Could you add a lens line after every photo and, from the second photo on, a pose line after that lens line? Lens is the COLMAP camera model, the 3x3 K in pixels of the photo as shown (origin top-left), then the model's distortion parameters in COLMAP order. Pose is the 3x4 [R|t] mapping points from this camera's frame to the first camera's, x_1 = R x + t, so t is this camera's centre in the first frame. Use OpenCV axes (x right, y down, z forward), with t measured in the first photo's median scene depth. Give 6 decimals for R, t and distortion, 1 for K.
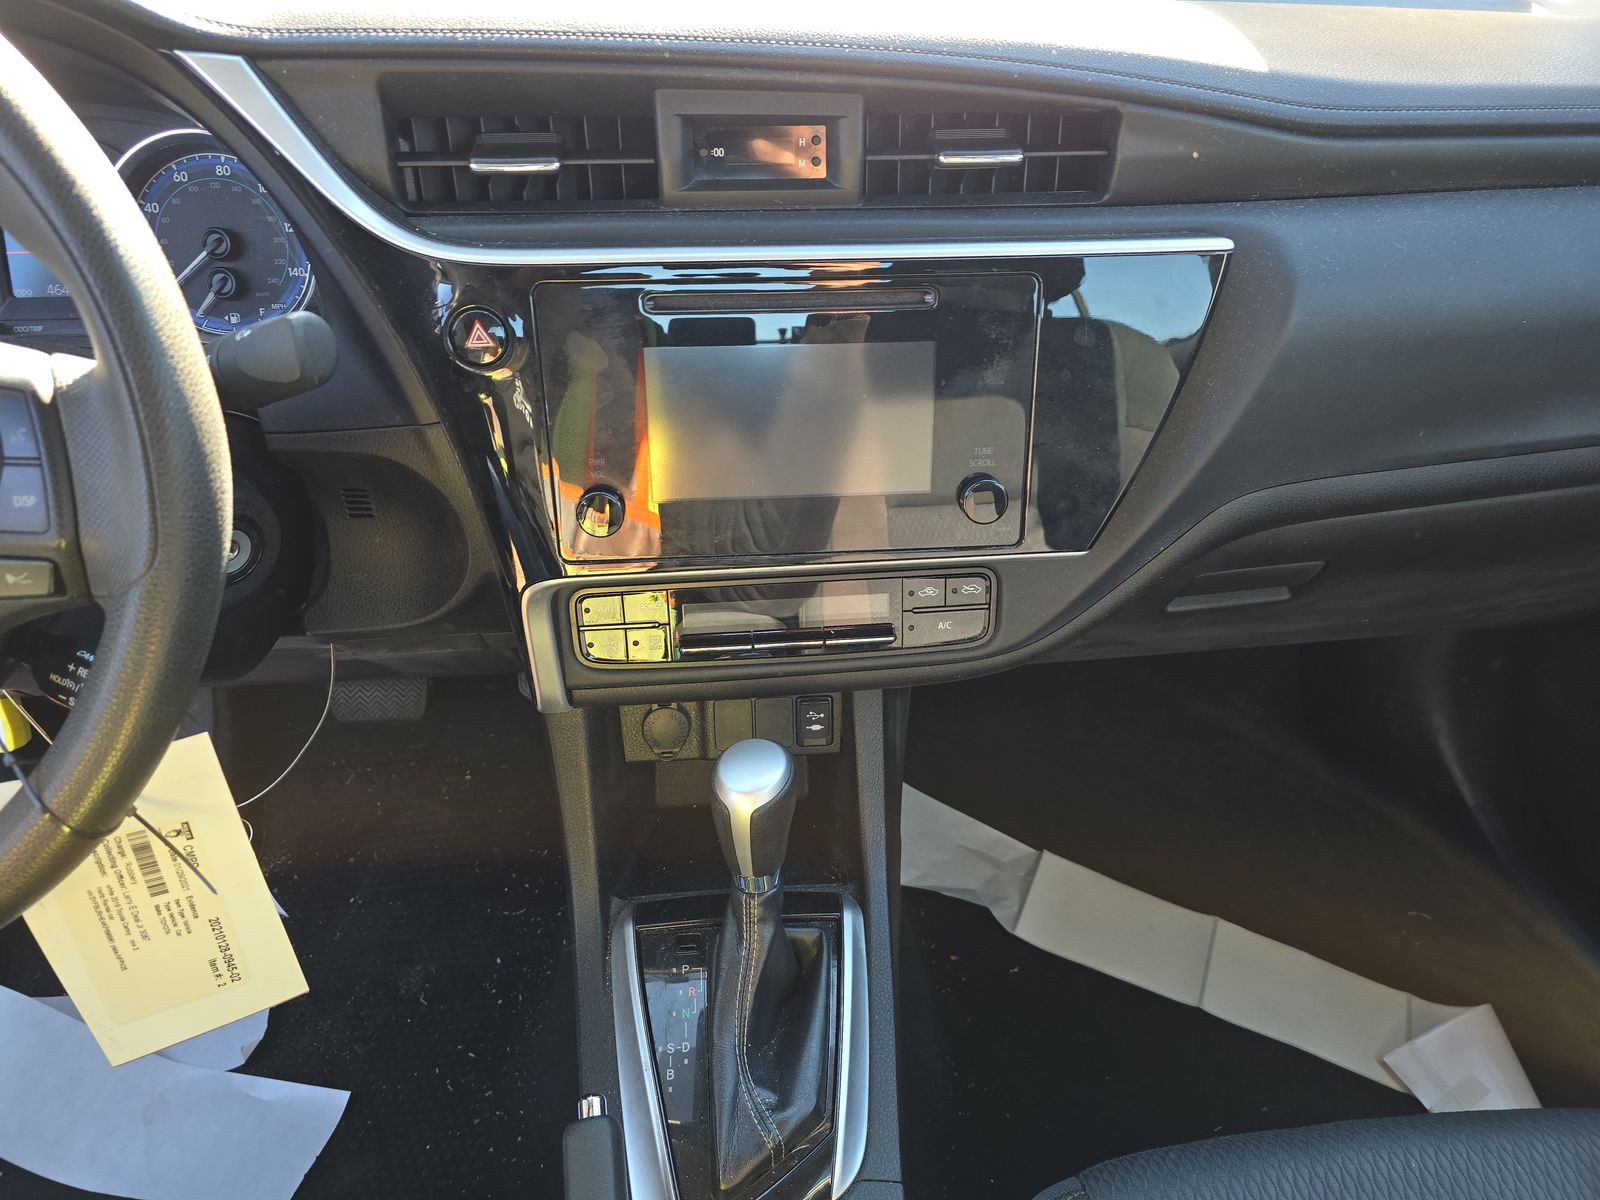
lens RADIAL K [[1093.2, 0, 807.3], [0, 1093.2, 493.3], [0, 0, 1]] dist [0.059028, -0.051306]
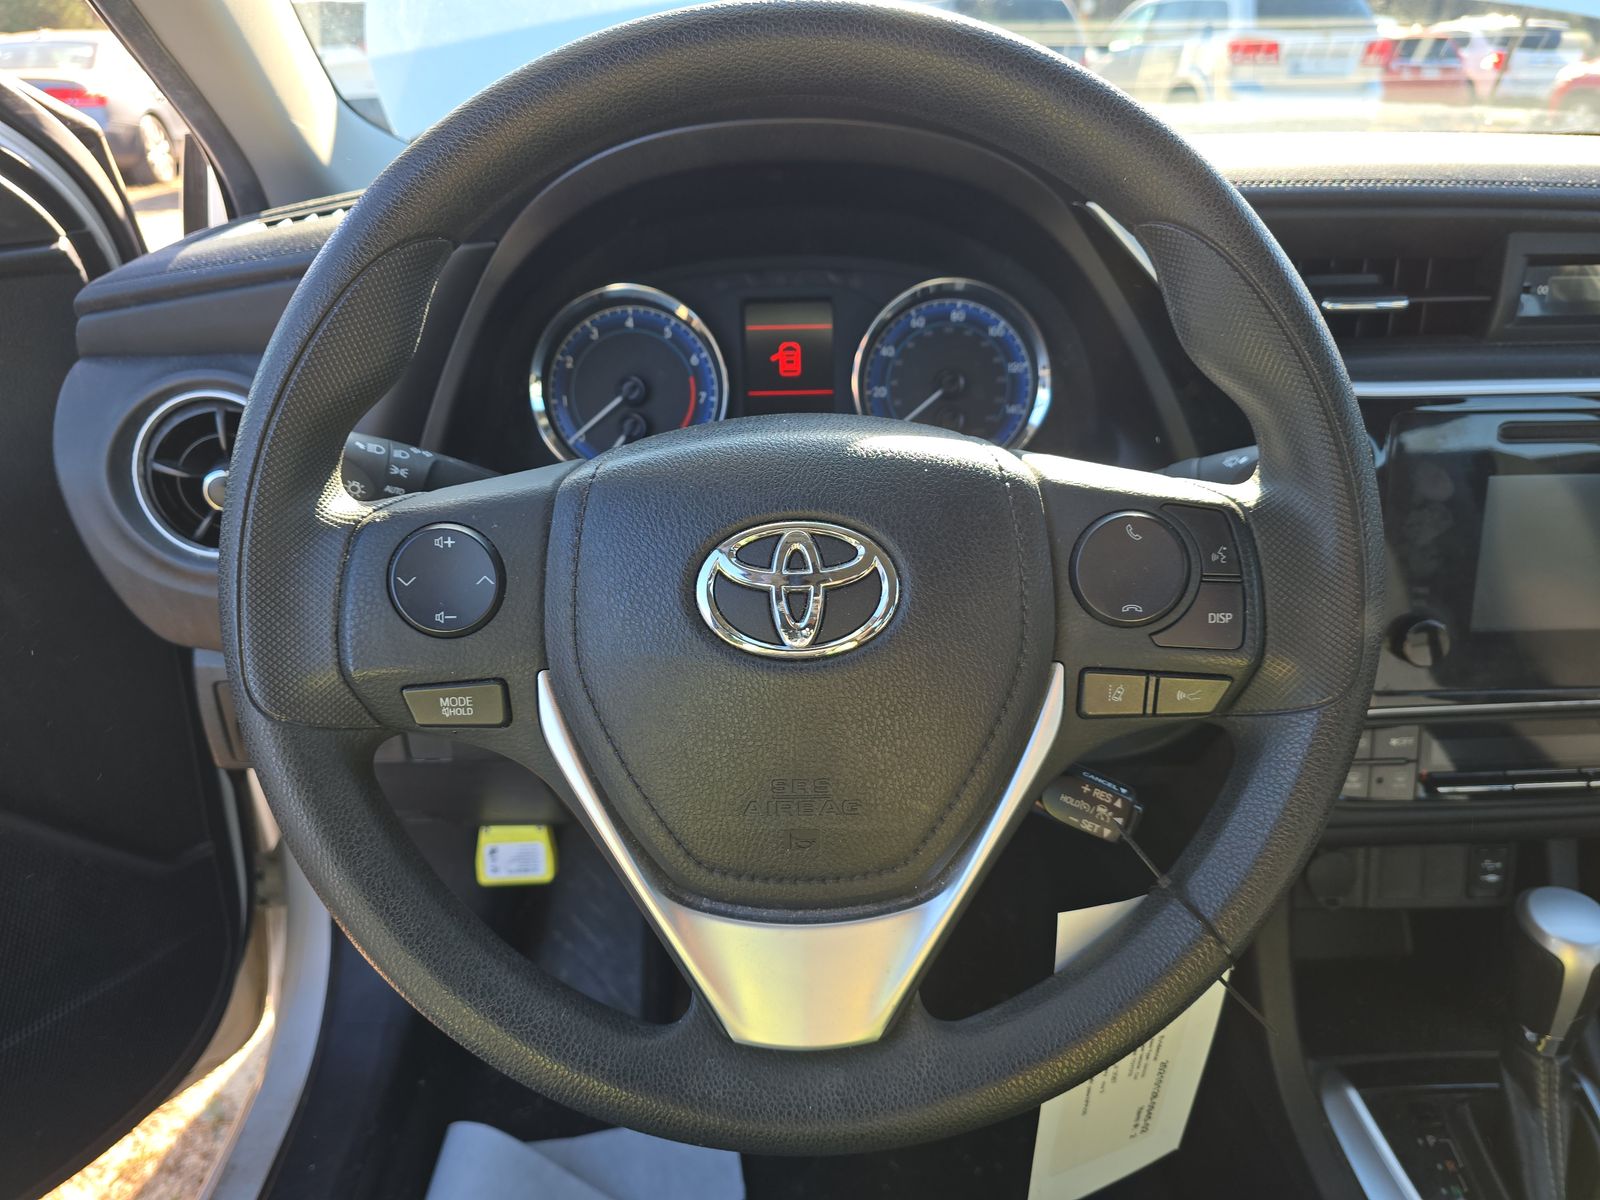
lens RADIAL K [[1093.2, 0, 807.3], [0, 1093.2, 493.3], [0, 0, 1]] dist [0.059028, -0.051306]
pose [[0.999349, 0.000890, -0.036065, -0.733877], [-0.005708, 0.991003, -0.133721, 0.021801], [0.035621, 0.133840, 0.990363, -0.027658]]
